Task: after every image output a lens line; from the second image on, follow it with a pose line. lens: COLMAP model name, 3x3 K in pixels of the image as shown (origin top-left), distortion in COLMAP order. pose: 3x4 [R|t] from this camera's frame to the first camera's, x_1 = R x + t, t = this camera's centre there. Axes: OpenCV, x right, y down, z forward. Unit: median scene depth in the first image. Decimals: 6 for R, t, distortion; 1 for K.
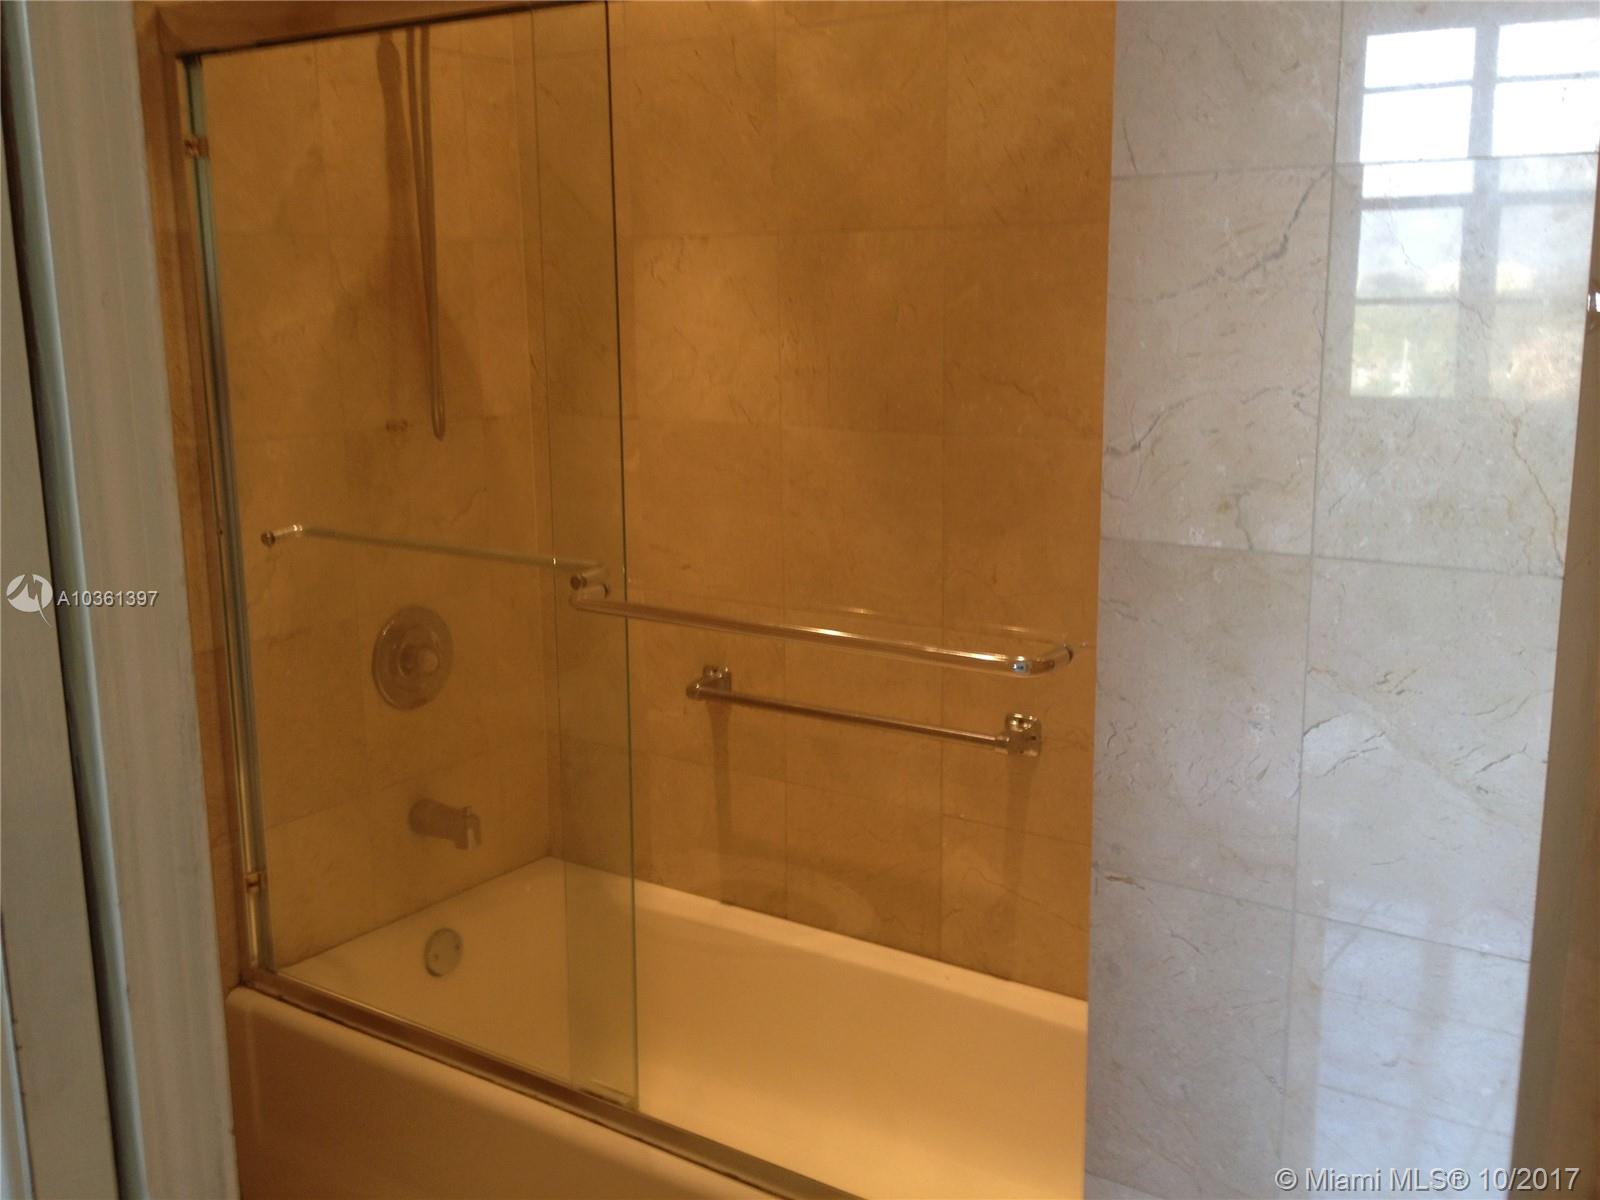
lens RADIAL K [[1525.4, 0, 806.4], [0, 1525.4, 577.4], [0, 0, 1]] dist [0.086917, -0.168811]
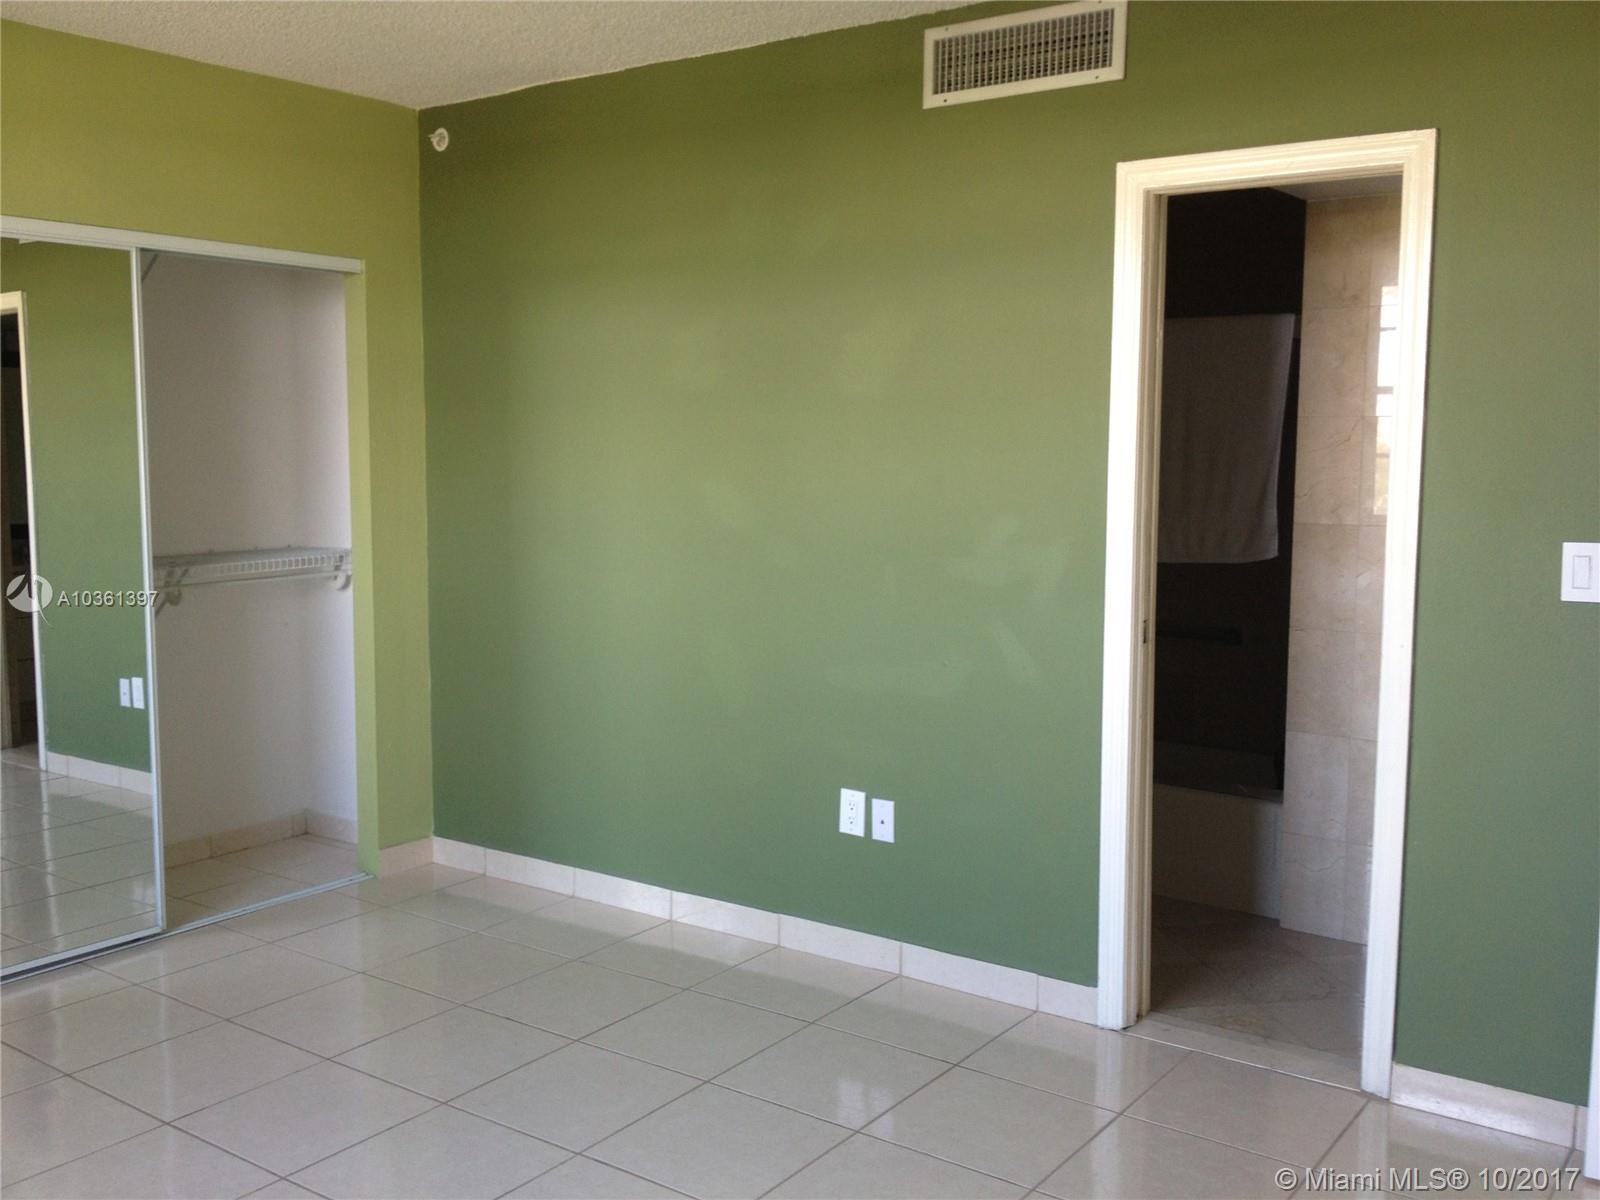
lens RADIAL K [[1525.4, 0, 806.4], [0, 1525.4, 577.4], [0, 0, 1]] dist [0.086917, -0.168811]
pose [[0.999679, 0.013770, -0.021288, -0.826622], [-0.015619, 0.995884, -0.089284, 0.425117], [0.019971, 0.089587, 0.995779, -2.427464]]
